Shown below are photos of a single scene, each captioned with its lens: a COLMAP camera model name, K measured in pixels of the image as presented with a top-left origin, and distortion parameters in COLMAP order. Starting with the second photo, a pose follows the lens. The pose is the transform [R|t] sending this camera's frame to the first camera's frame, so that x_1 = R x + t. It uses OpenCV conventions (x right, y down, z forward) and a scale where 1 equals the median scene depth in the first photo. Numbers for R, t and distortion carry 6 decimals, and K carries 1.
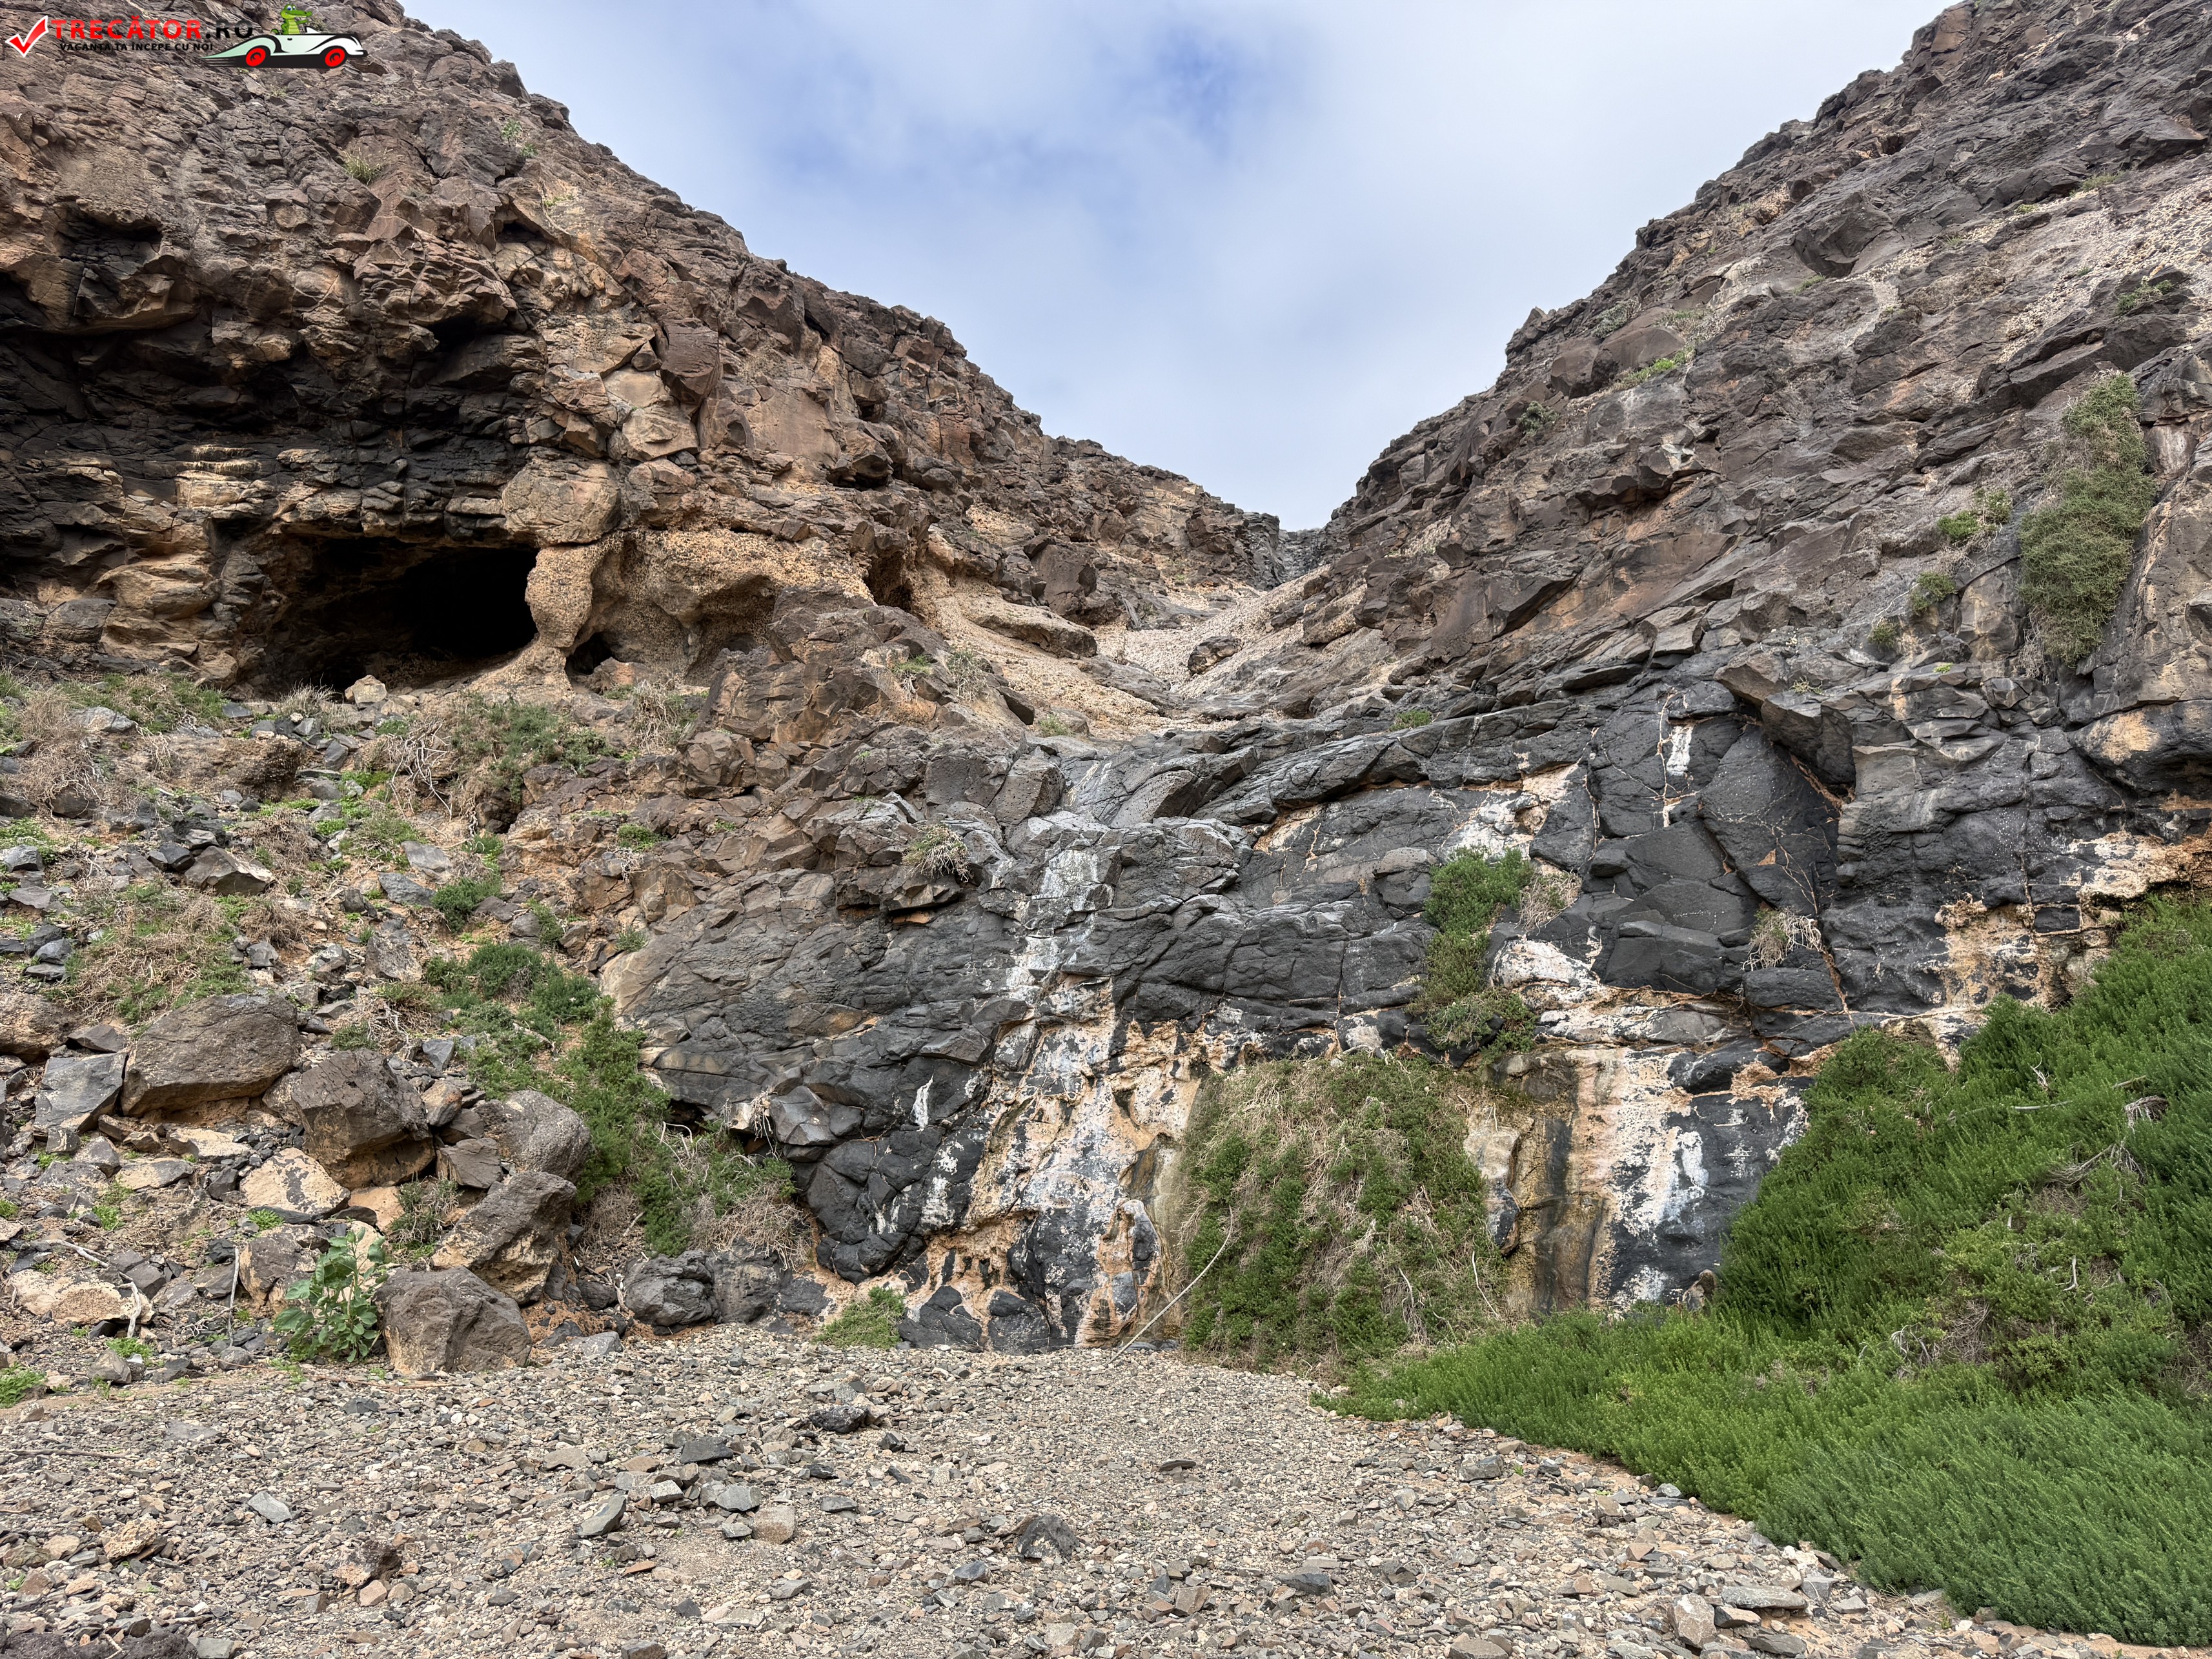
lens RADIAL K [[1544.9, 0, 1107.3], [0, 1544.9, 820.6], [0, 0, 1]] dist [0.041893, -0.047101]
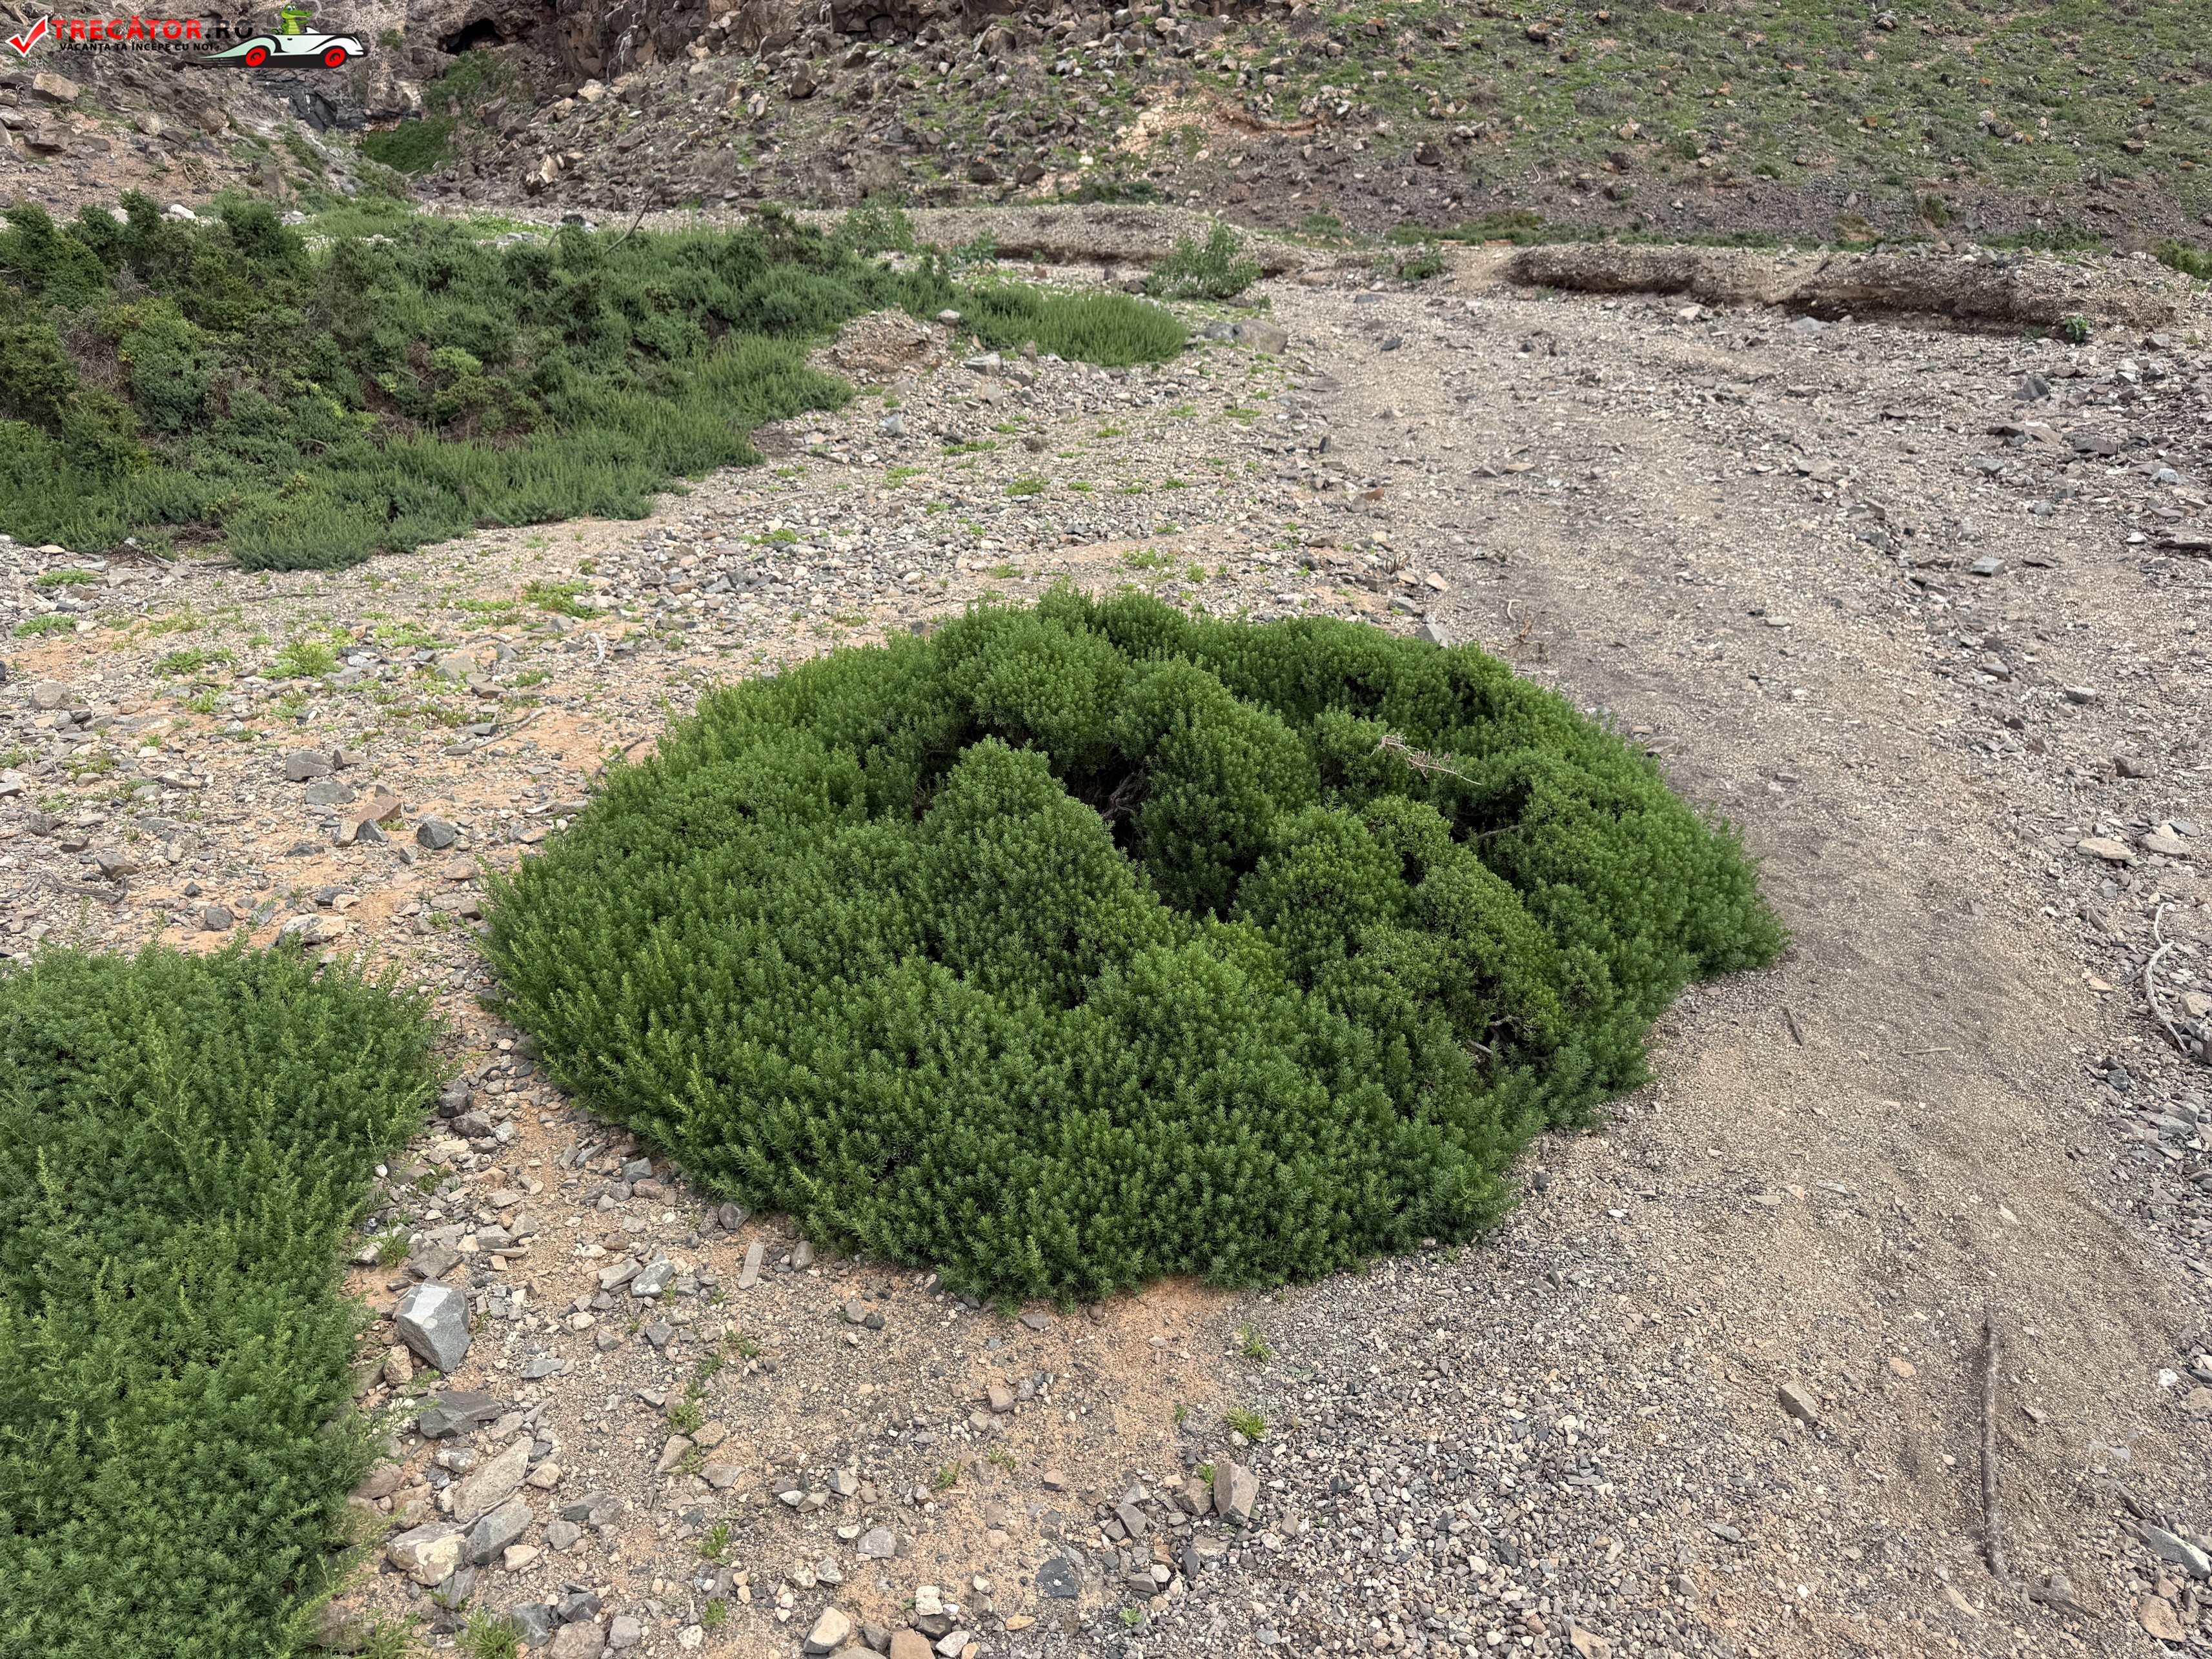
lens RADIAL K [[1544.9, 0, 1111.3], [0, 1544.9, 834.0], [0, 0, 1]] dist [0.041893, -0.047101]
pose [[0.494564, -0.321561, 0.807468, -4.515912], [-0.178764, 0.871544, 0.456568, -0.997729], [-0.850558, -0.370149, 0.373551, -5.858245]]
